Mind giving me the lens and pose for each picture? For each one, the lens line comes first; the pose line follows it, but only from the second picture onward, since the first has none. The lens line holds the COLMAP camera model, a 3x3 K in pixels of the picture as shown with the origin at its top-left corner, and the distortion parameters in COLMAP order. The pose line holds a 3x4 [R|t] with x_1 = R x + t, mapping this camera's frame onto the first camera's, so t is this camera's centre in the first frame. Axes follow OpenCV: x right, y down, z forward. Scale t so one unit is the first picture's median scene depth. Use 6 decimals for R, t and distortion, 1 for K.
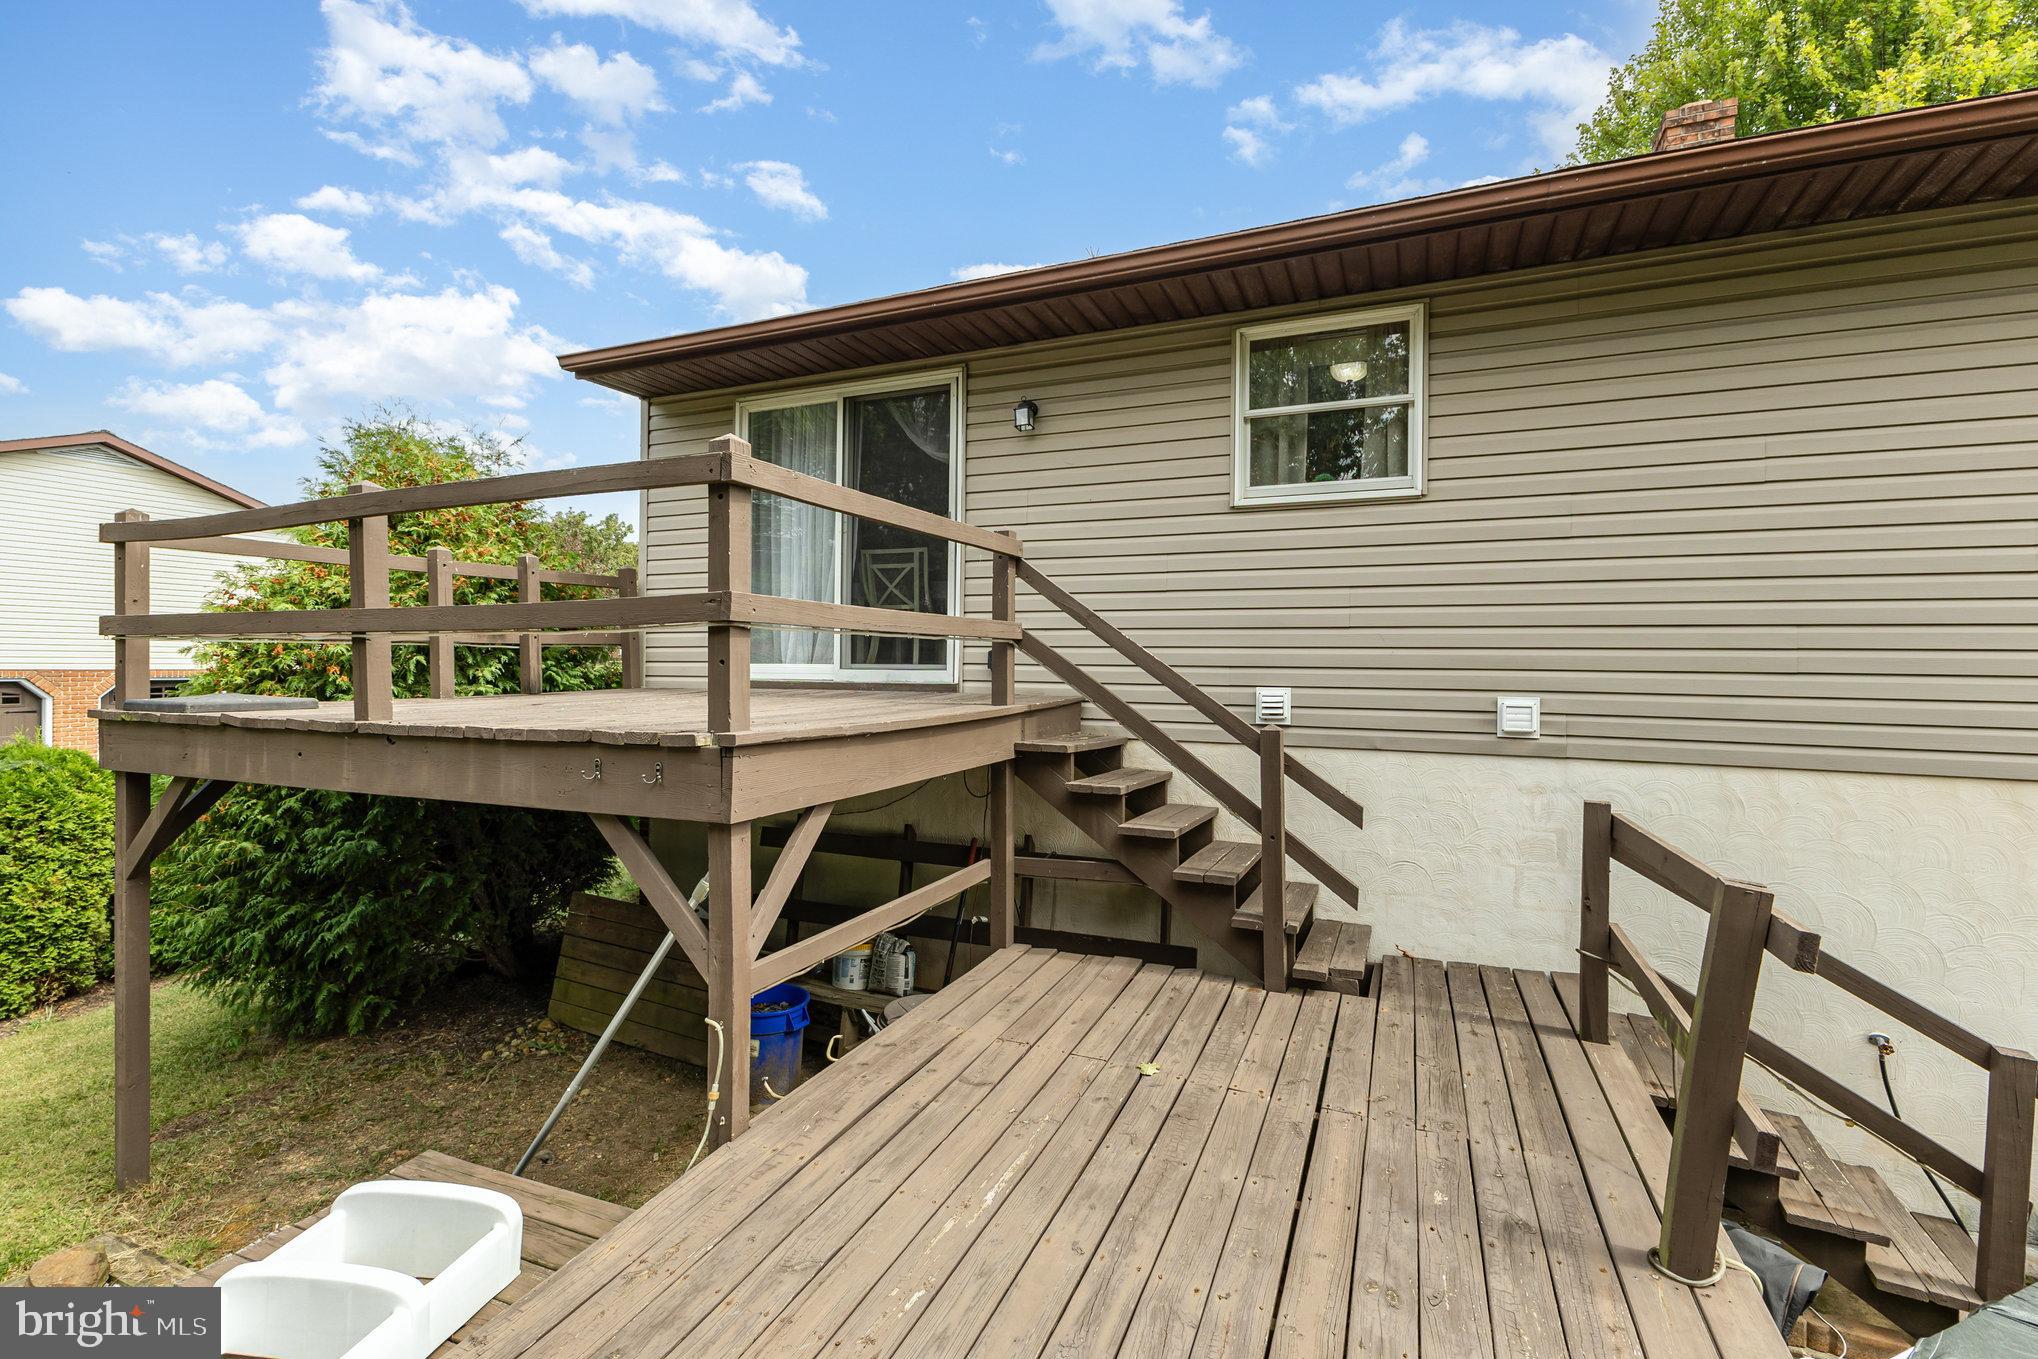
lens RADIAL K [[908.2, 0, 1014.6], [0, 908.2, 657.4], [0, 0, 1]] dist [-0.001244, -0.000631]
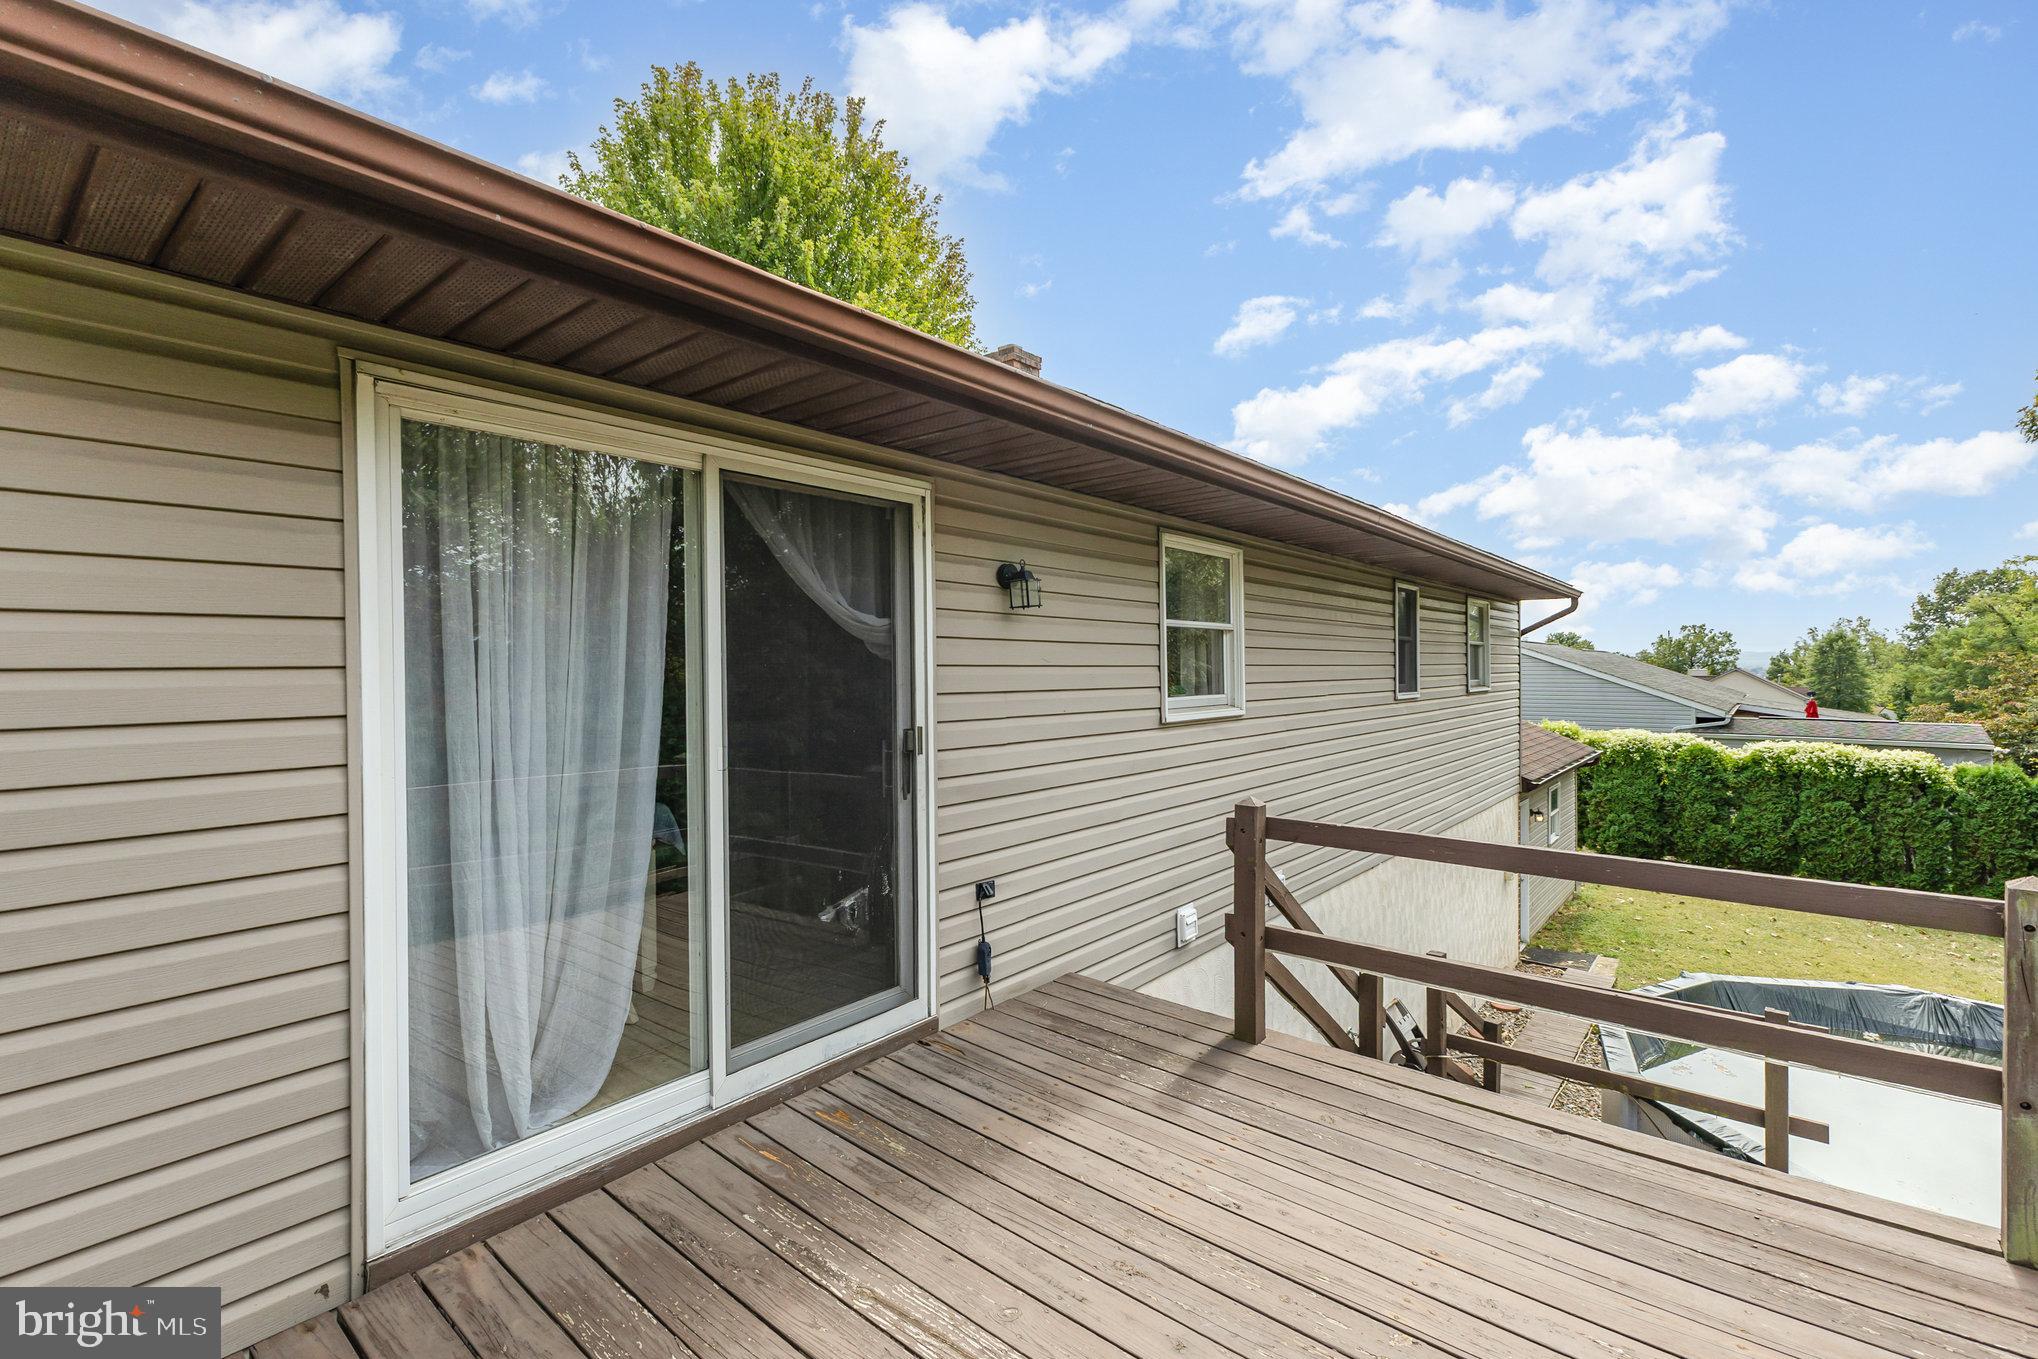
lens RADIAL K [[908.2, 0, 1014.6], [0, 908.2, 657.4], [0, 0, 1]] dist [-0.001244, -0.000631]
pose [[0.293713, 0.002736, 0.955890, -0.652493], [-0.006114, 0.999981, -0.000983, -0.217461], [-0.955874, -0.005555, 0.293724, 0.821484]]
